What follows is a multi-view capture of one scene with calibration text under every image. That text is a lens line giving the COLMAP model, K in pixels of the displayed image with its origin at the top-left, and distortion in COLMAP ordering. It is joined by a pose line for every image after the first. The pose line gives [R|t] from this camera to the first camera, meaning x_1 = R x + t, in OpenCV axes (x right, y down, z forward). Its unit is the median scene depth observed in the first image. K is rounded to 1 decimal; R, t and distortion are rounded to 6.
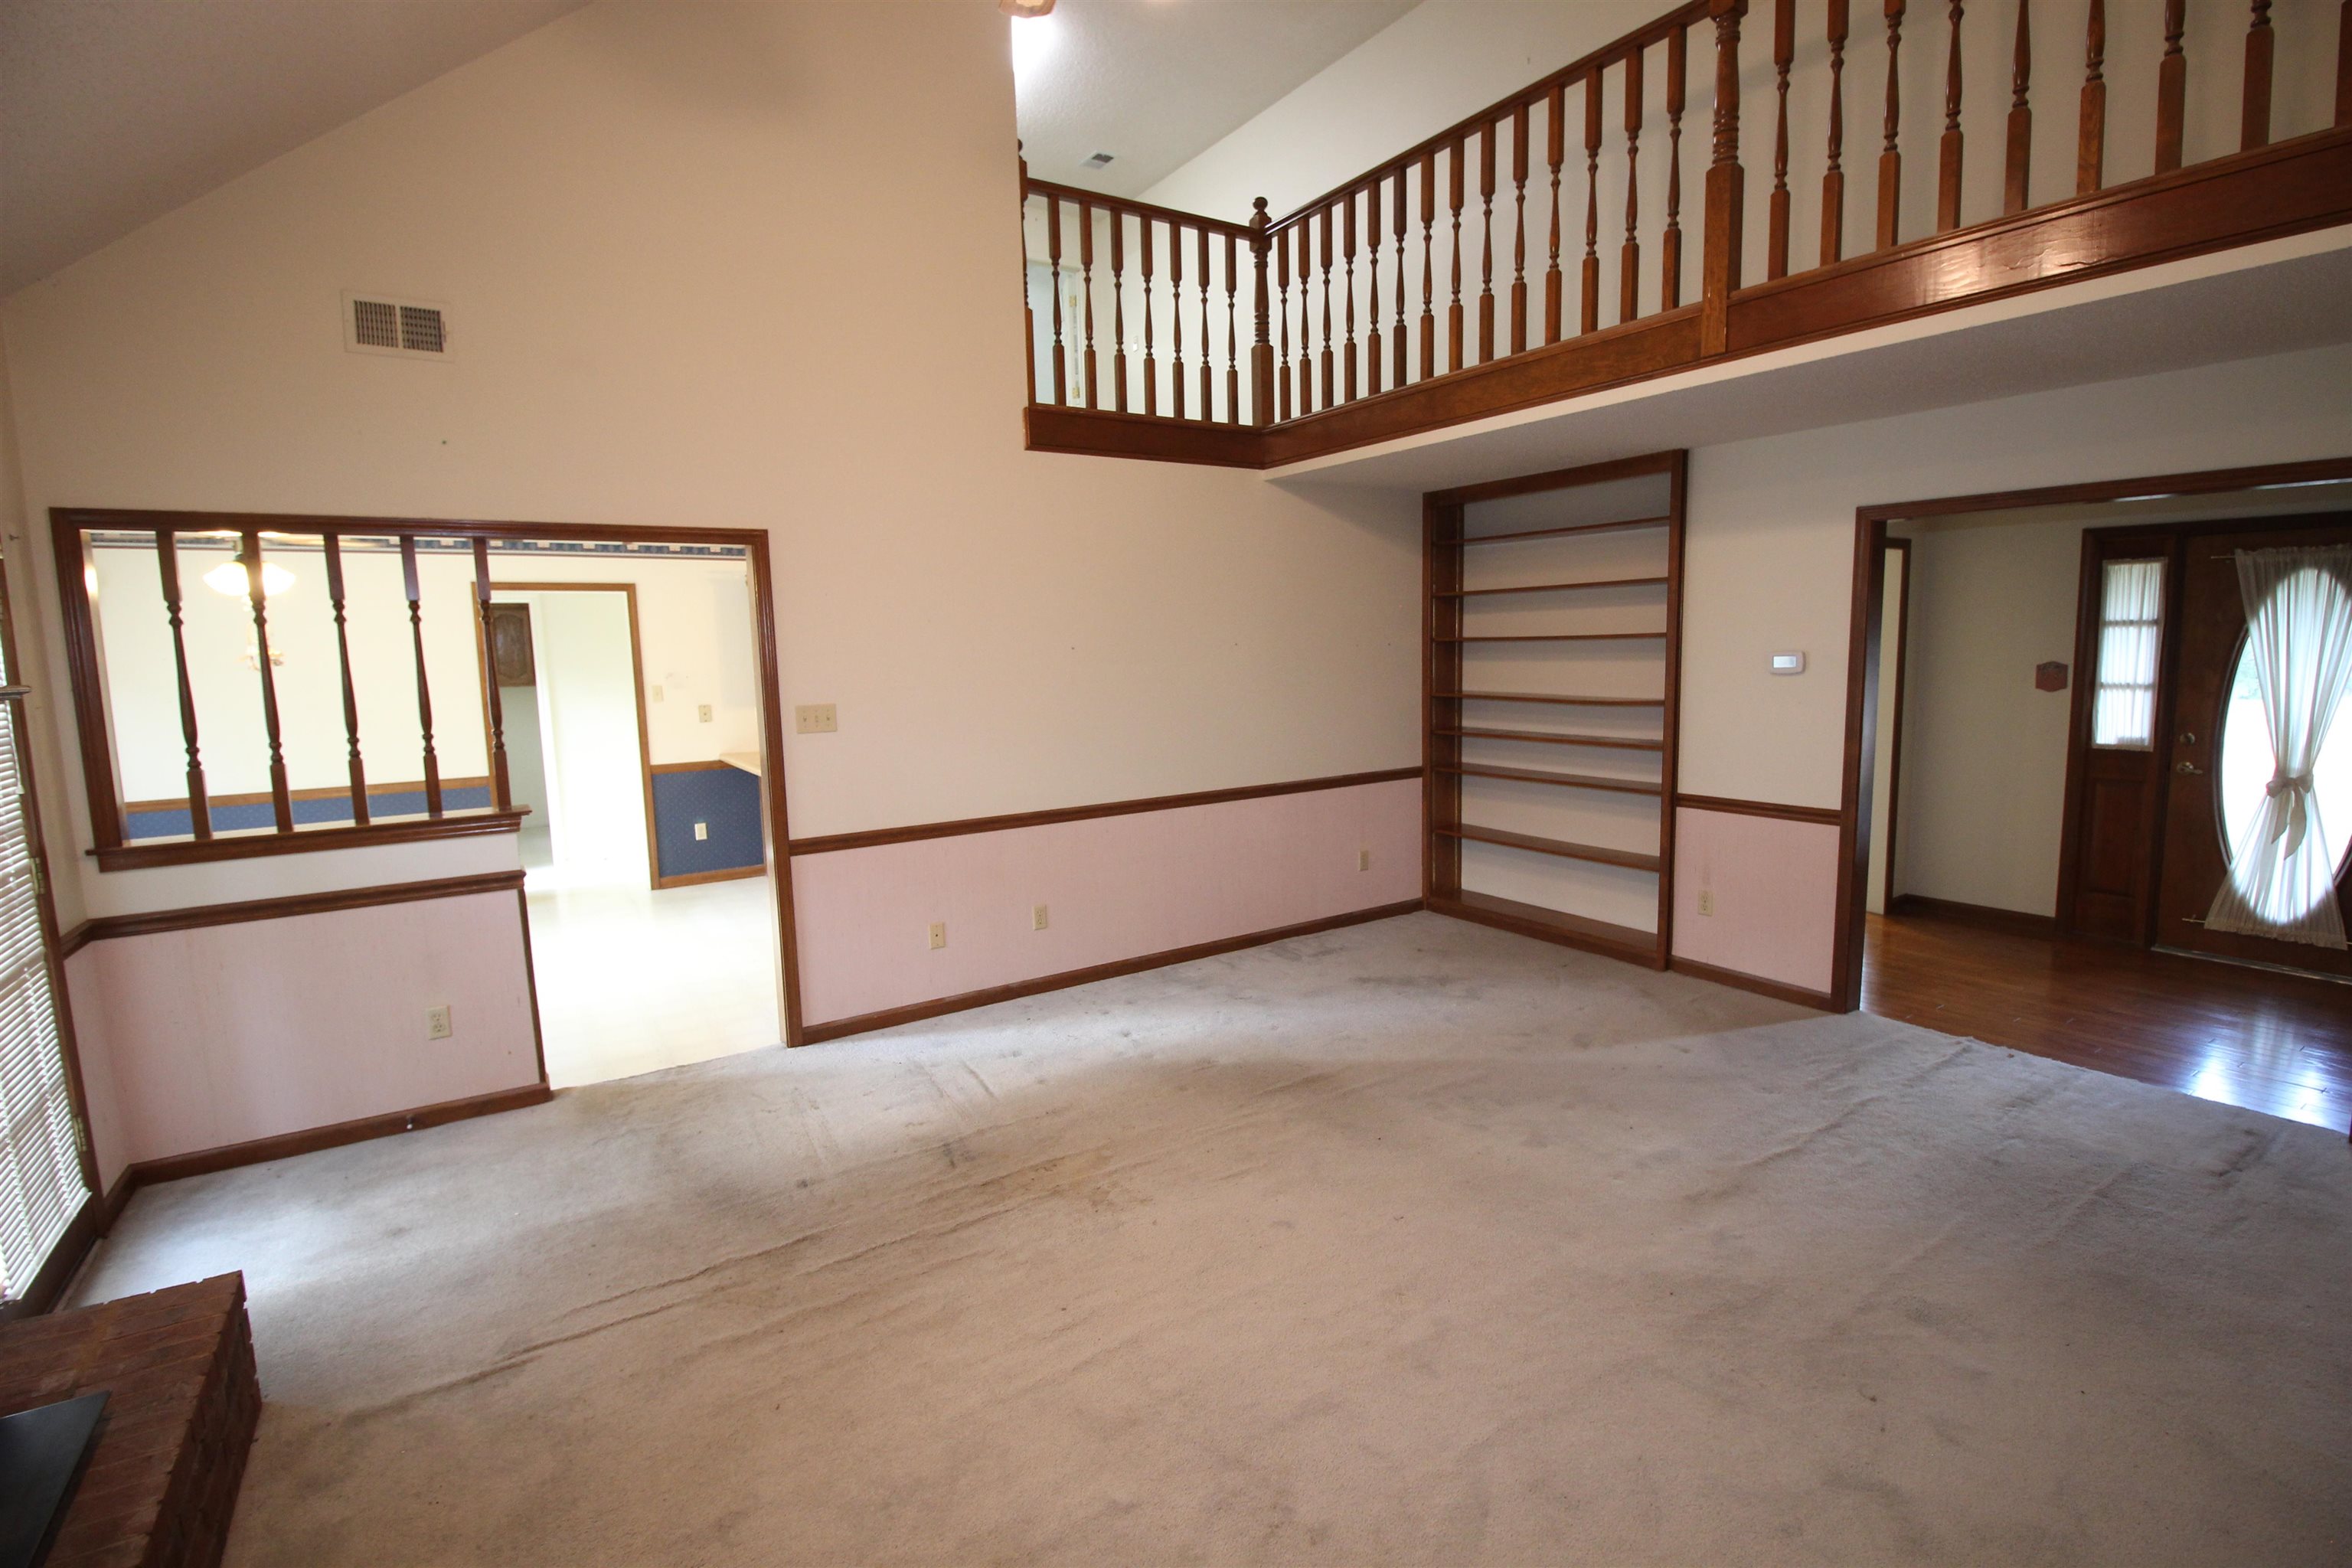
lens RADIAL K [[1085.2, 0, 1181.8], [0, 1085.2, 787.0], [0, 0, 1]] dist [-0.013699, -0.004310]
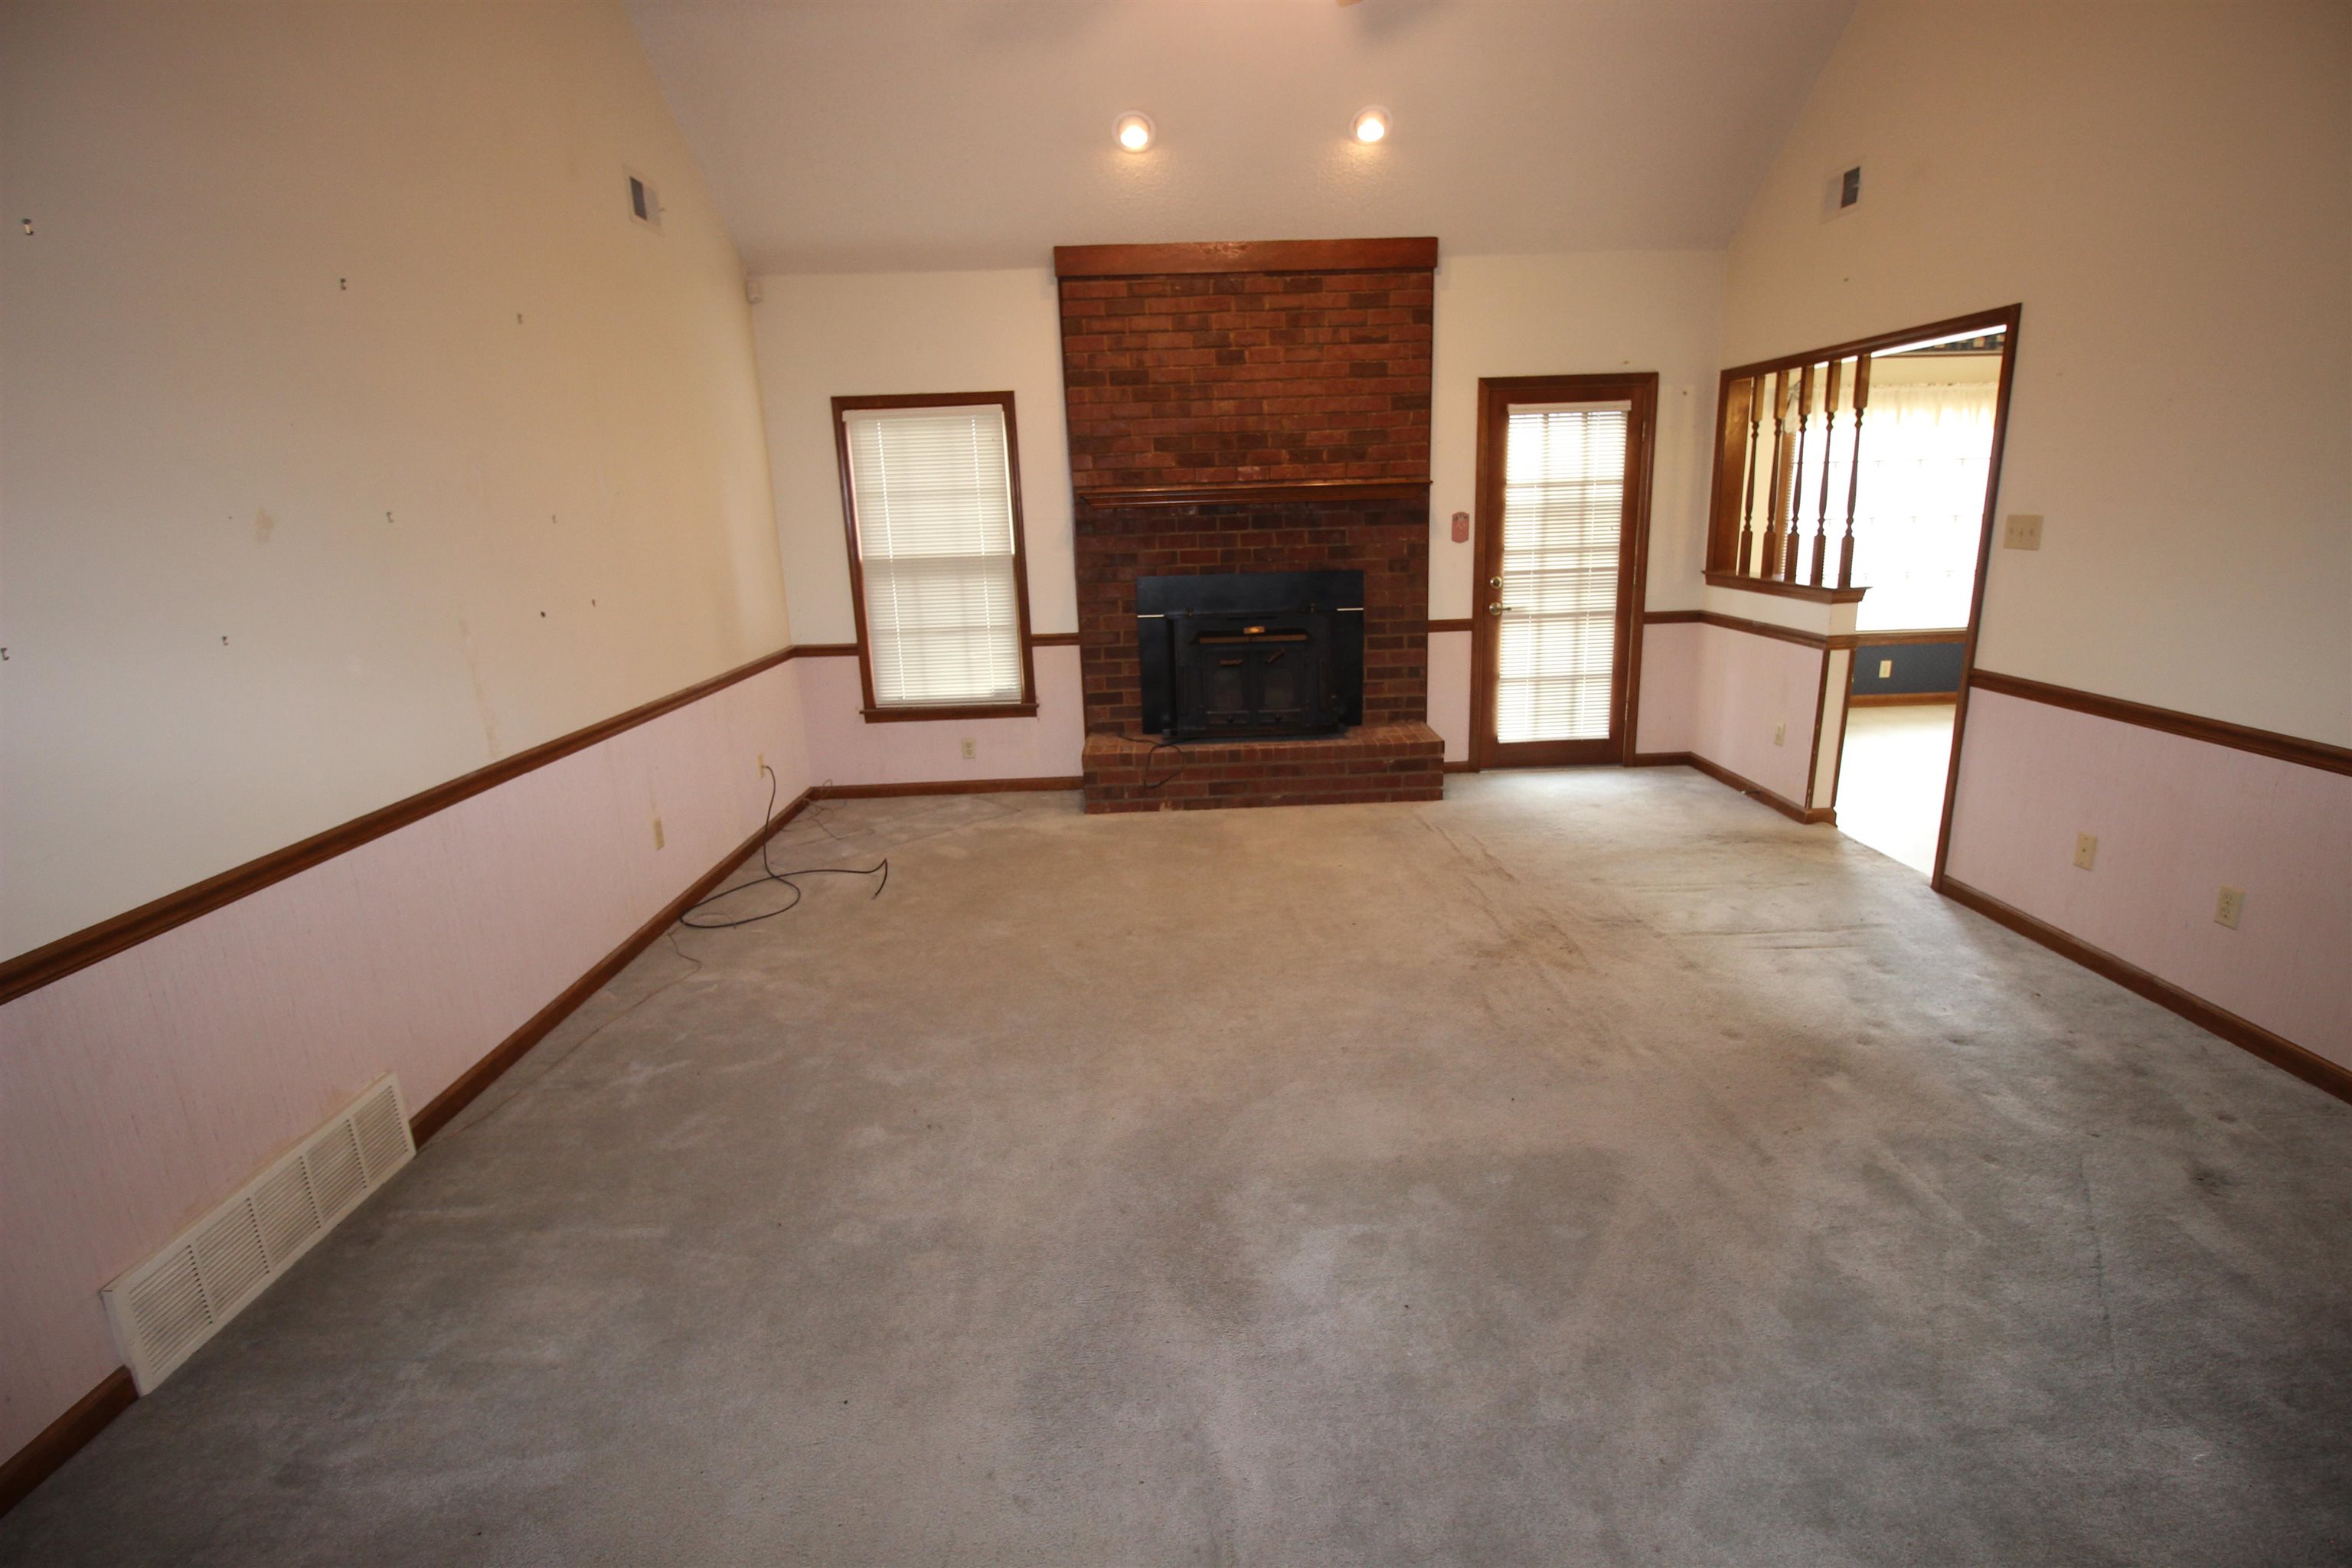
lens RADIAL K [[1085.2, 0, 1212.4], [0, 1085.2, 770.0], [0, 0, 1]] dist [-0.013699, -0.004310]
pose [[-0.514739, 0.249425, -0.820263, 0.725299], [-0.063884, 0.942927, 0.326813, -0.123652], [0.854963, 0.220625, -0.469428, 0.918850]]
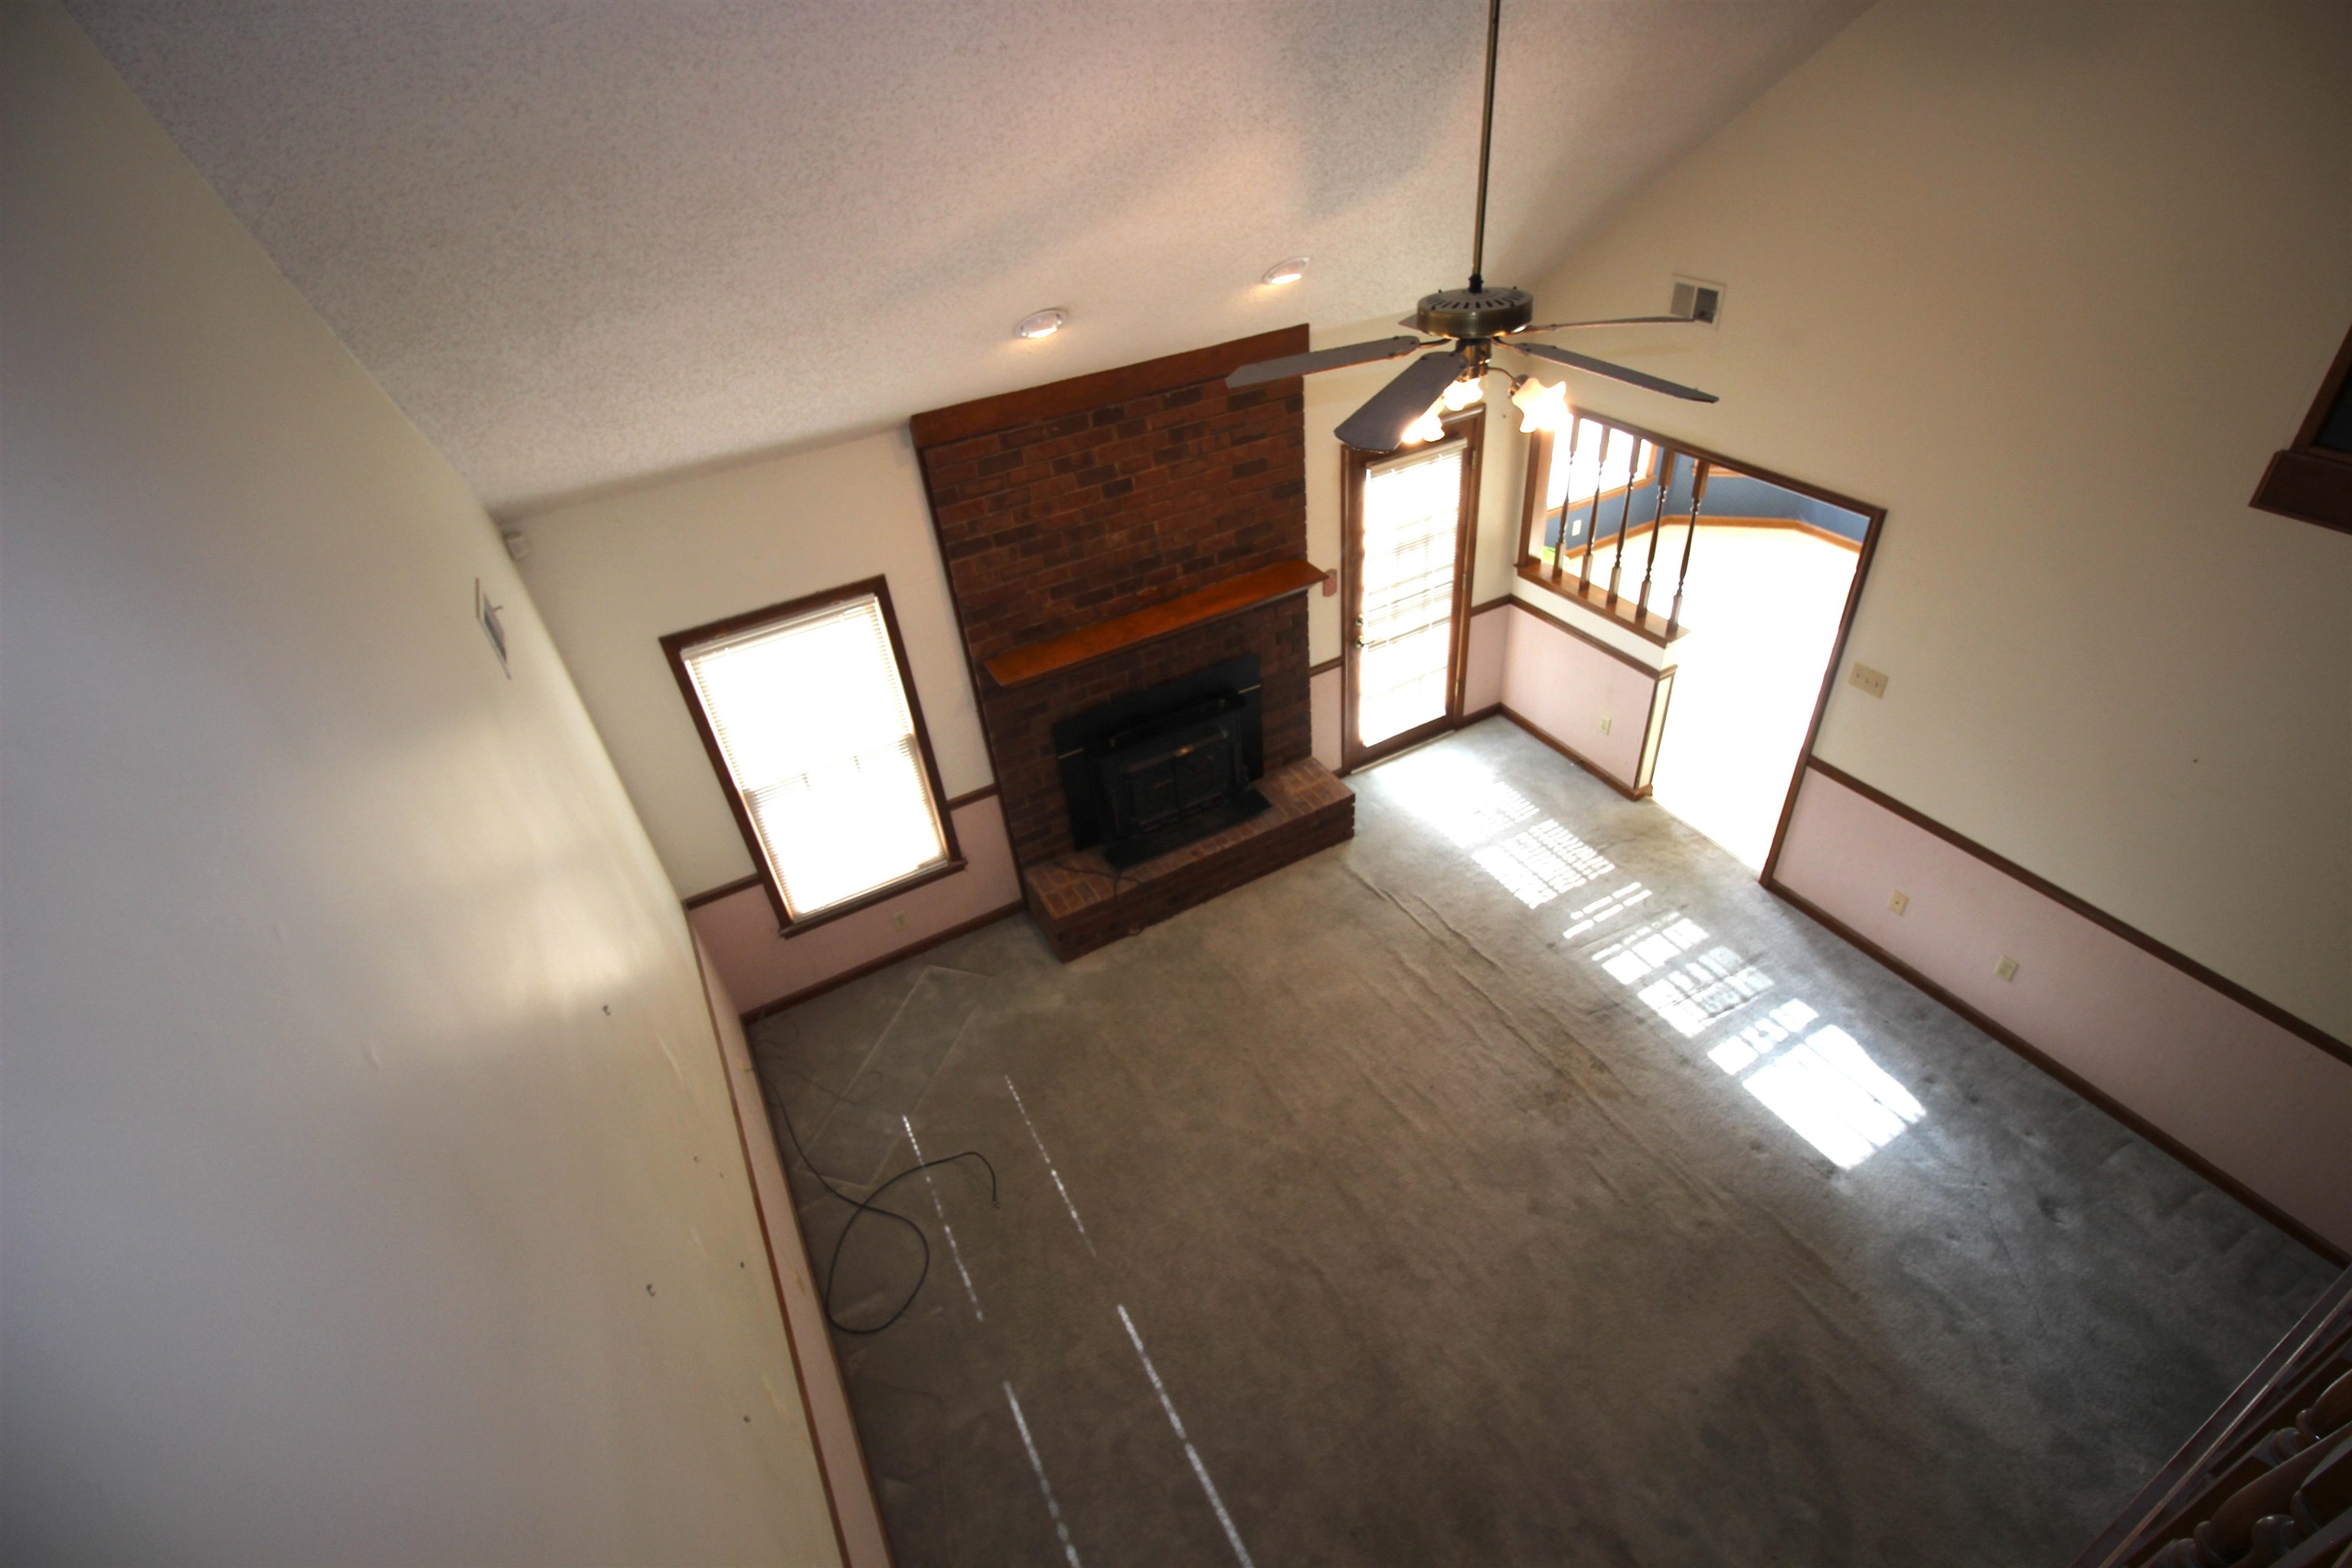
lens RADIAL K [[1085.2, 0, 1209.1], [0, 1085.2, 764.3], [0, 0, 1]] dist [-0.013699, -0.004310]
pose [[-0.074434, 0.605234, -0.792560, 0.636740], [-0.049722, 0.791524, 0.609112, -0.638738], [0.995986, 0.084747, -0.028823, 0.391310]]
